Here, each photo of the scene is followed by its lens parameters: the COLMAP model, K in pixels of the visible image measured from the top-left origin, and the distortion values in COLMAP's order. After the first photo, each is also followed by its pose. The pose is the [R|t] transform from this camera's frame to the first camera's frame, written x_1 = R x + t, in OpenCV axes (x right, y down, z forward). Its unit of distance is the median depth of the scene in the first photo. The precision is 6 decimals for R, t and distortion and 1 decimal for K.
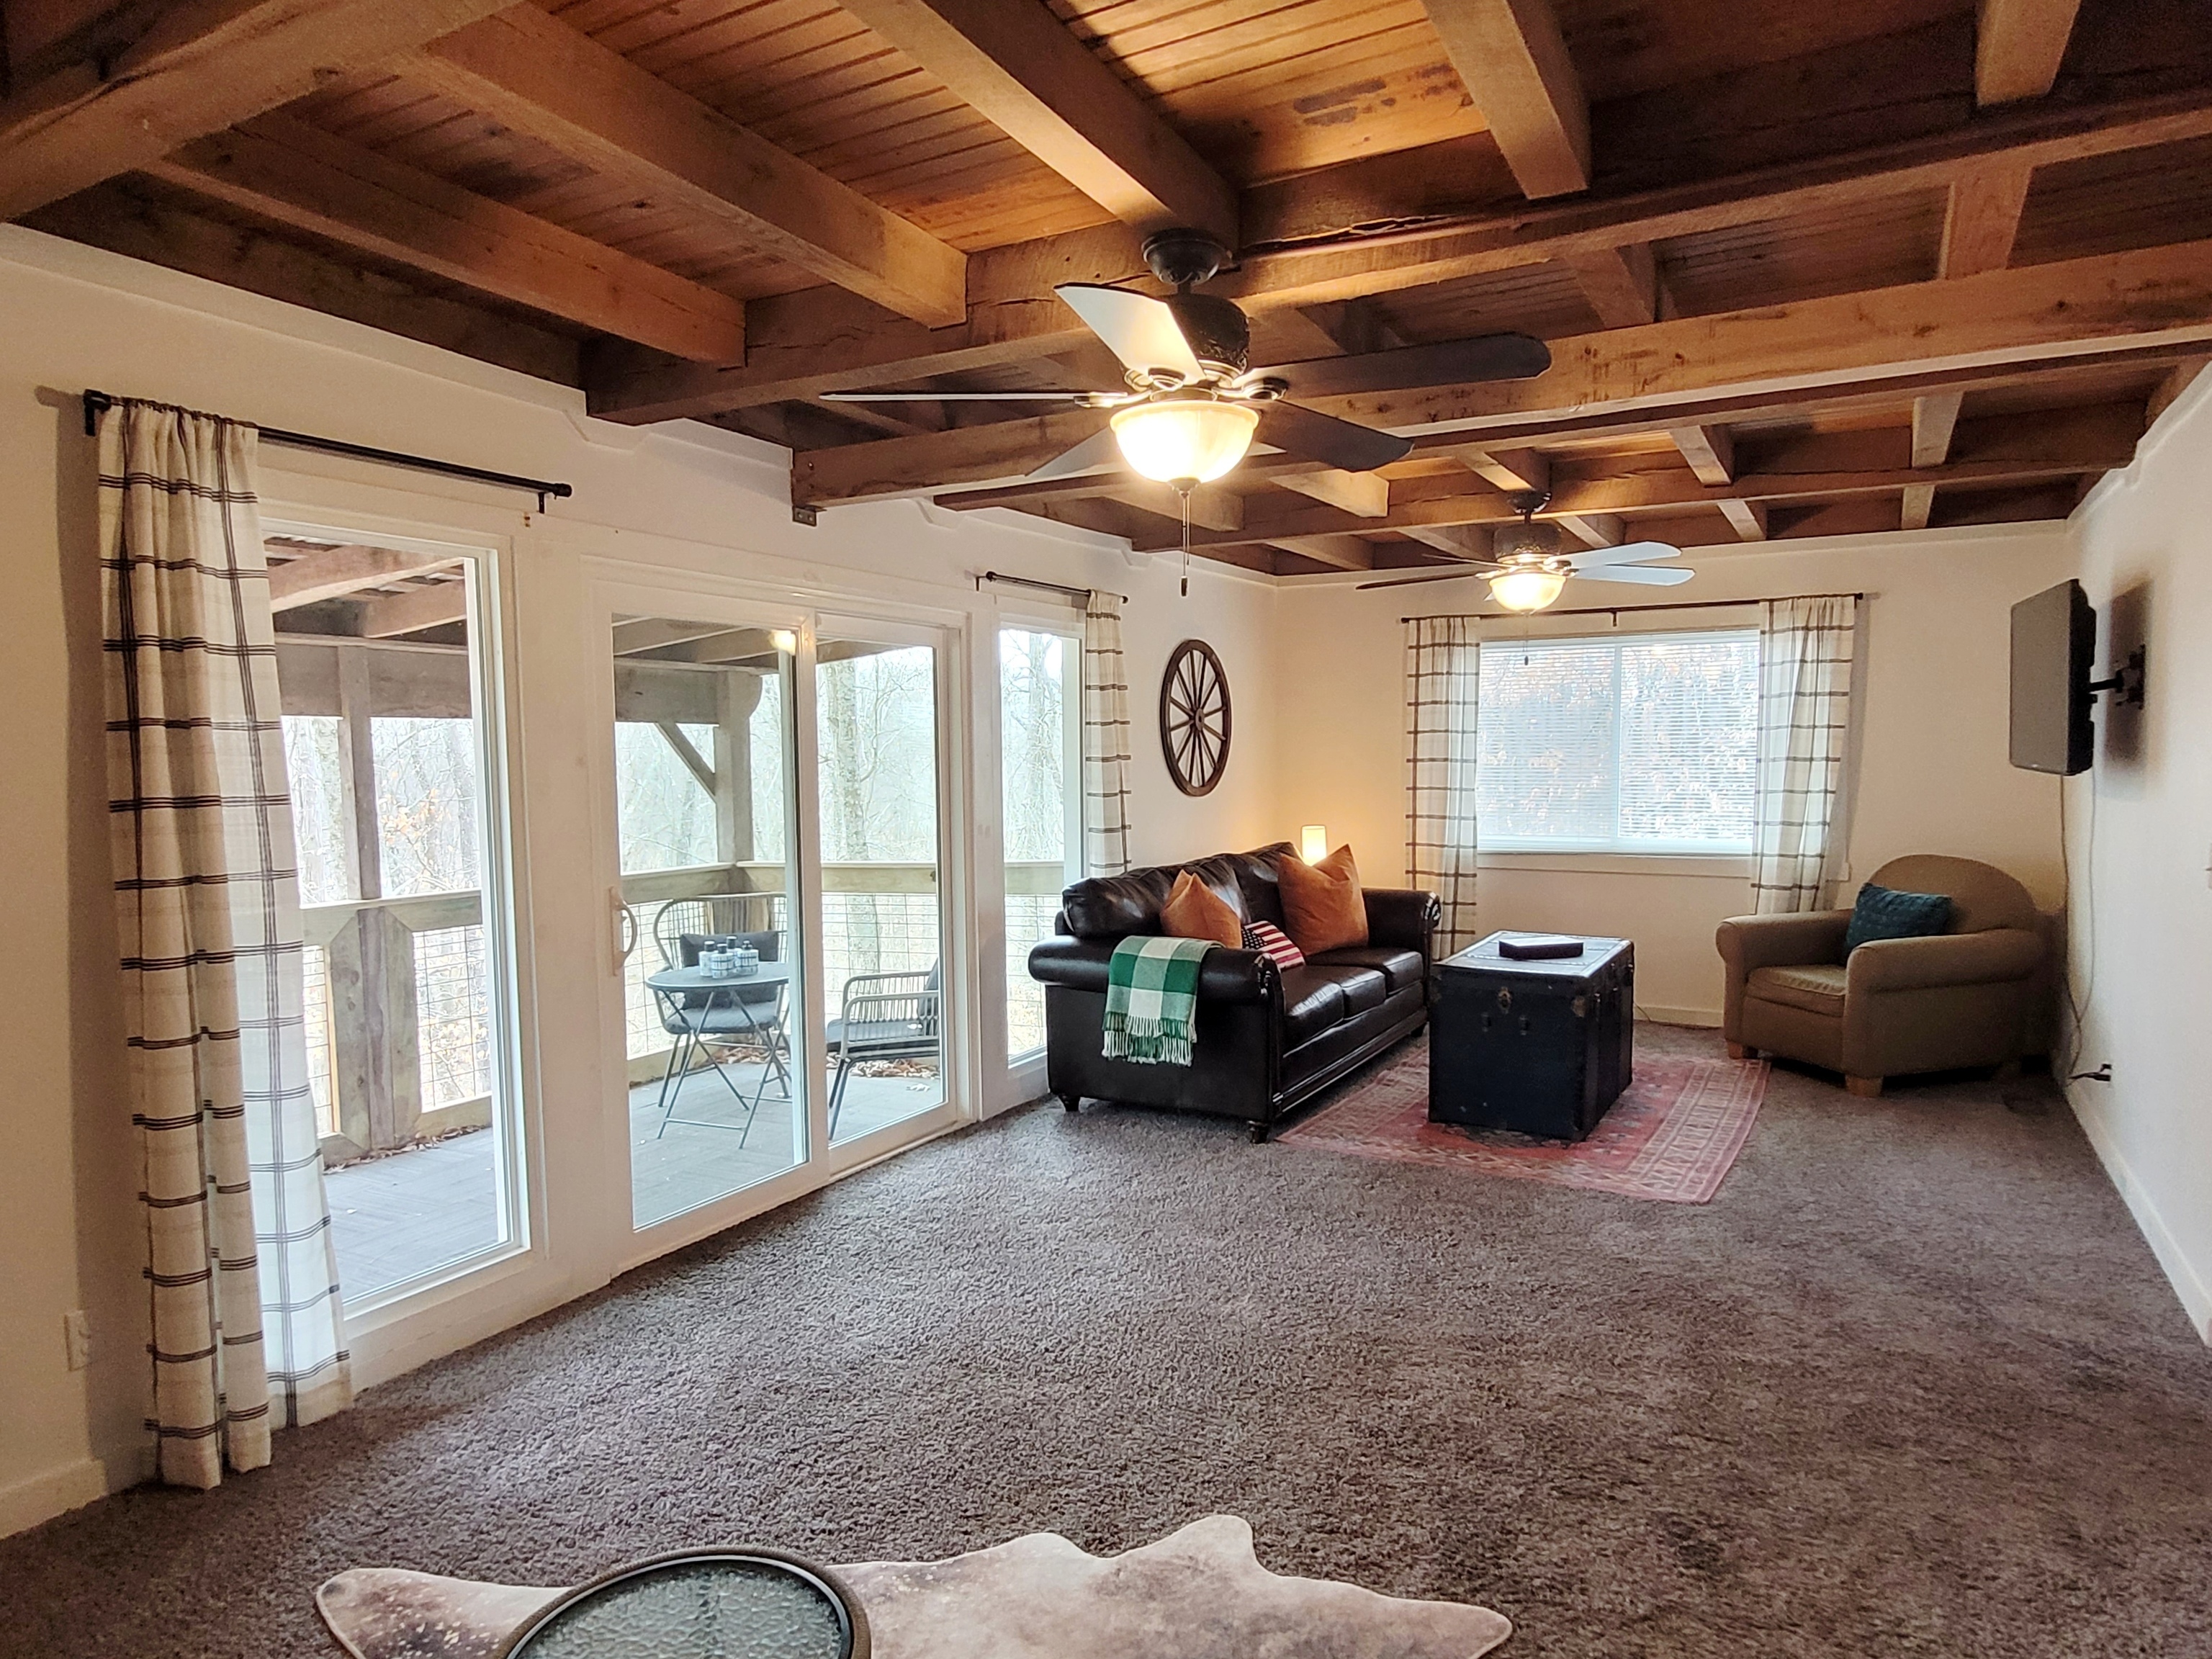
lens RADIAL K [[1339.9, 0, 1114.3], [0, 1339.9, 854.0], [0, 0, 1]] dist [0.000106, 0.005750]
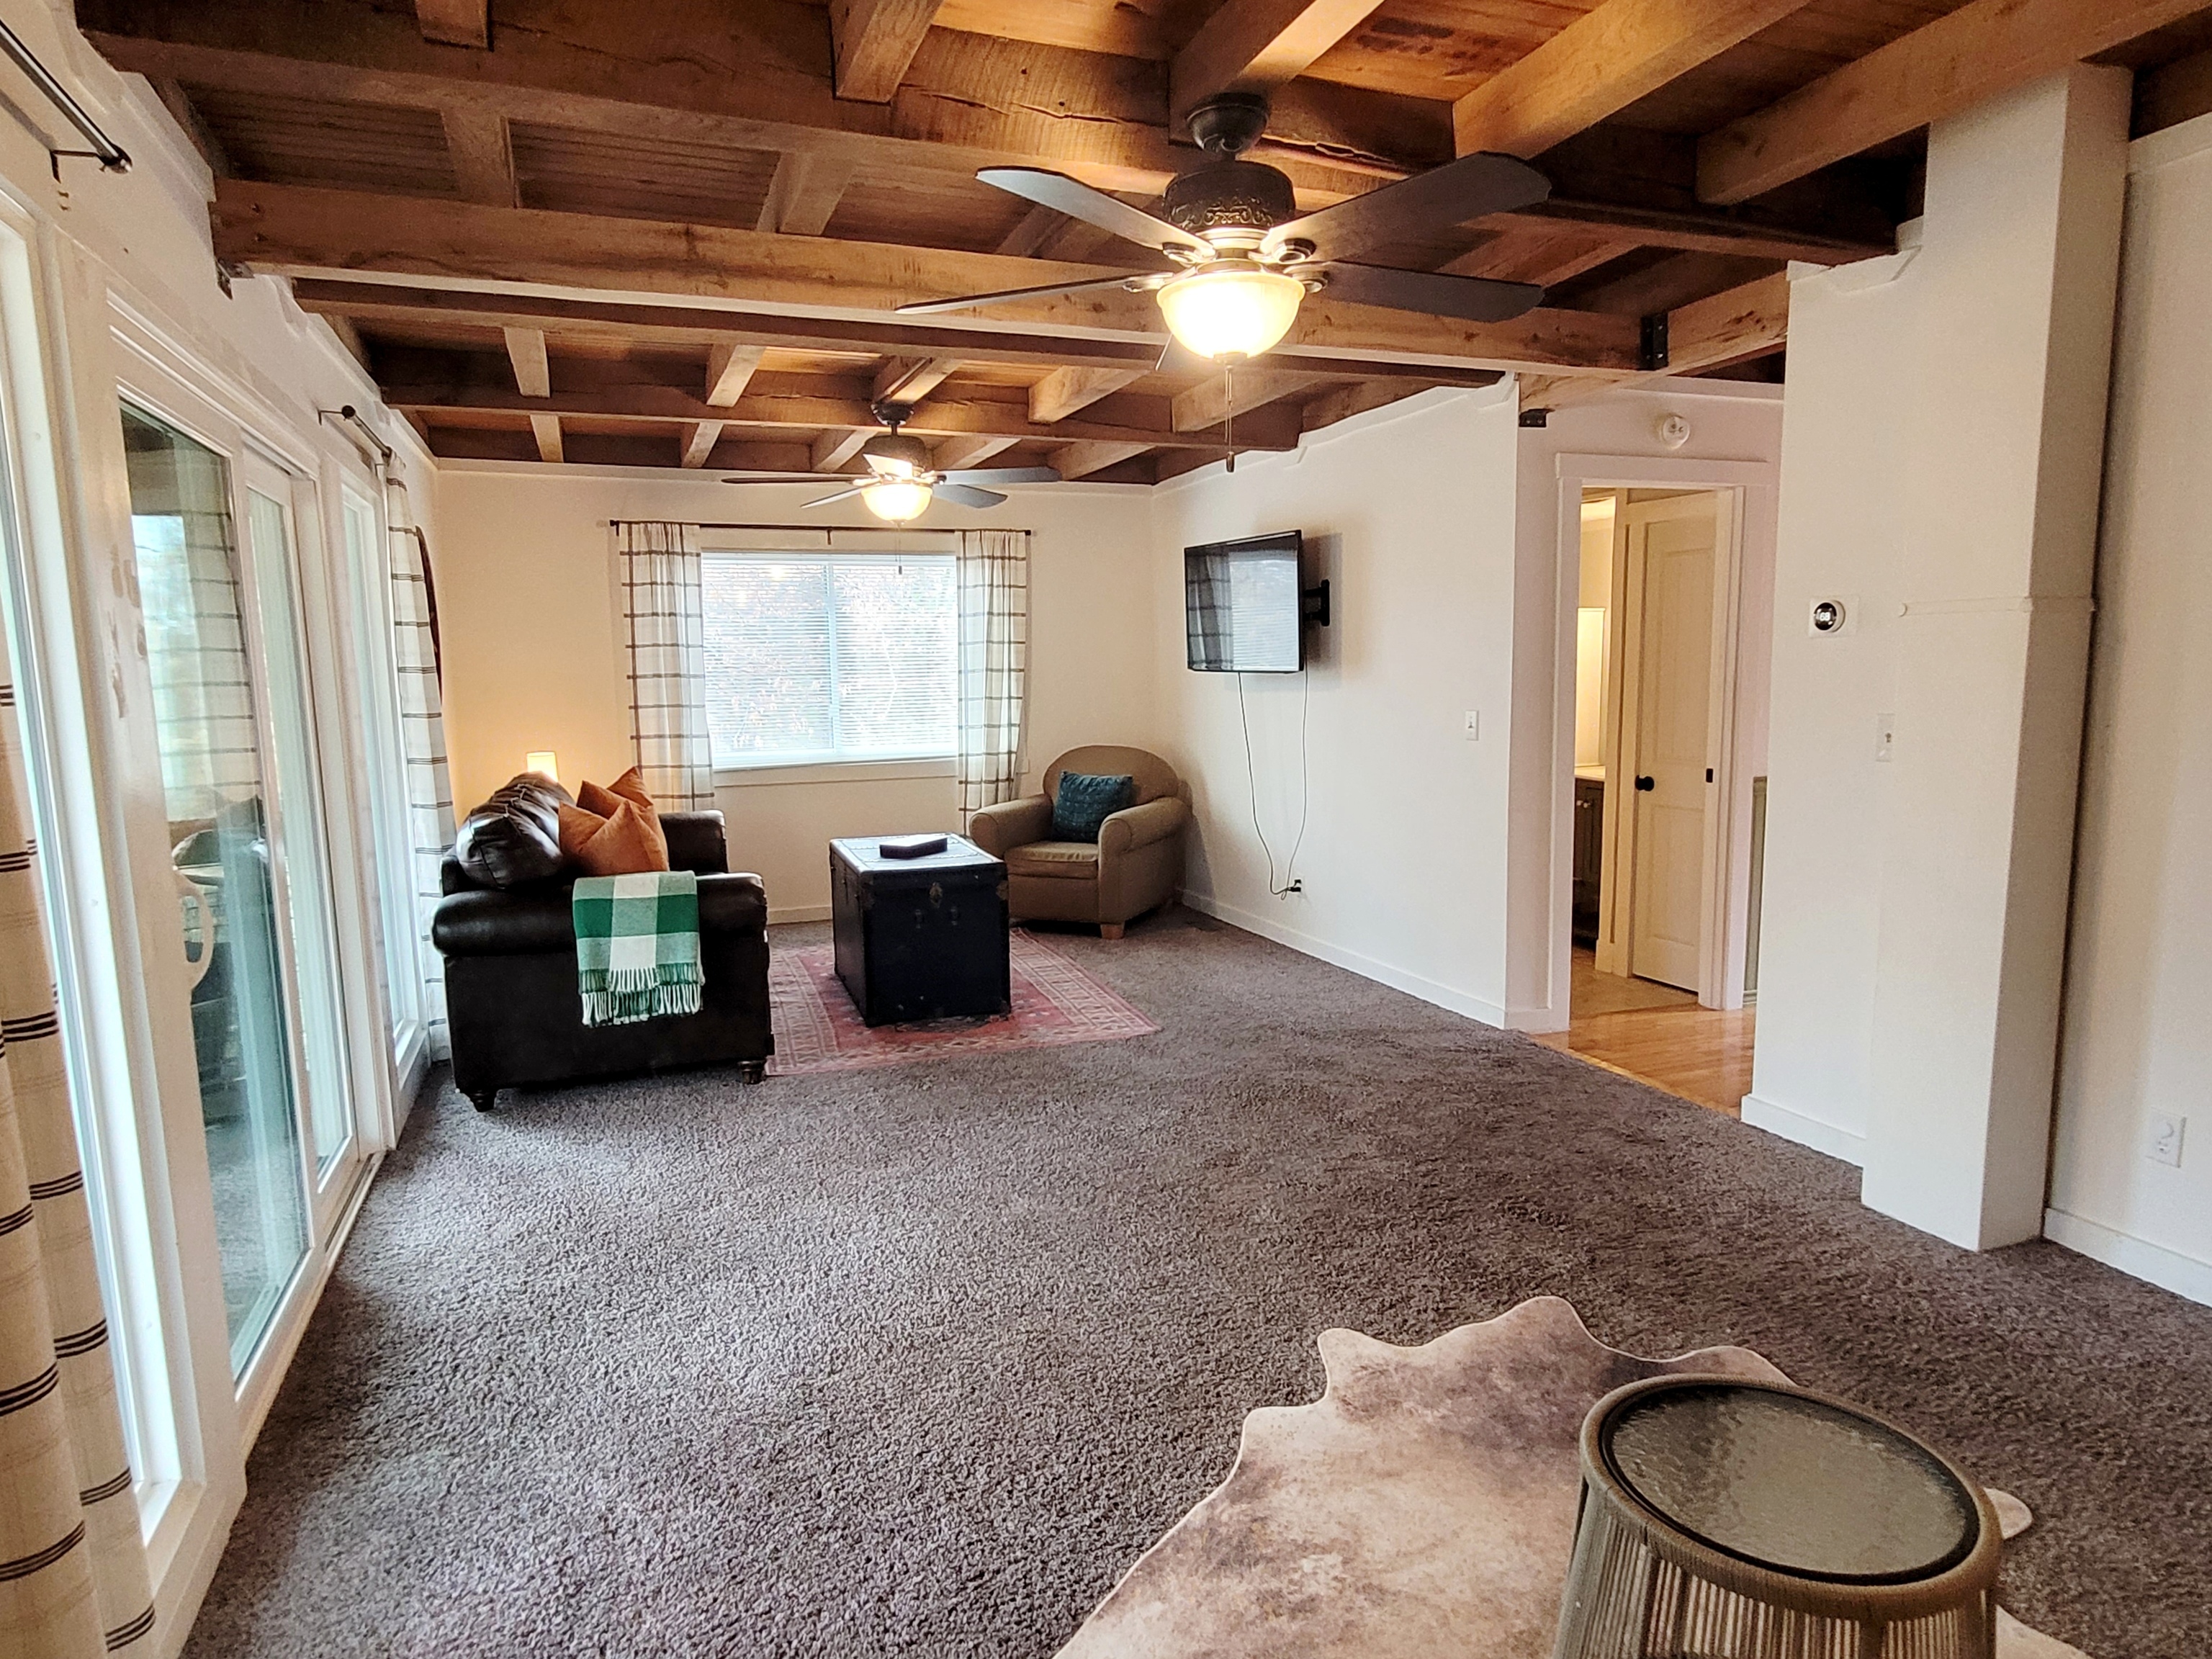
lens RADIAL K [[1339.9, 0, 1114.3], [0, 1339.9, 854.0], [0, 0, 1]] dist [0.000106, 0.005750]
pose [[0.644277, -0.106420, 0.757352, -0.358034], [0.071508, 0.994316, 0.078886, 0.003659], [-0.761442, 0.003333, 0.648224, 0.185880]]
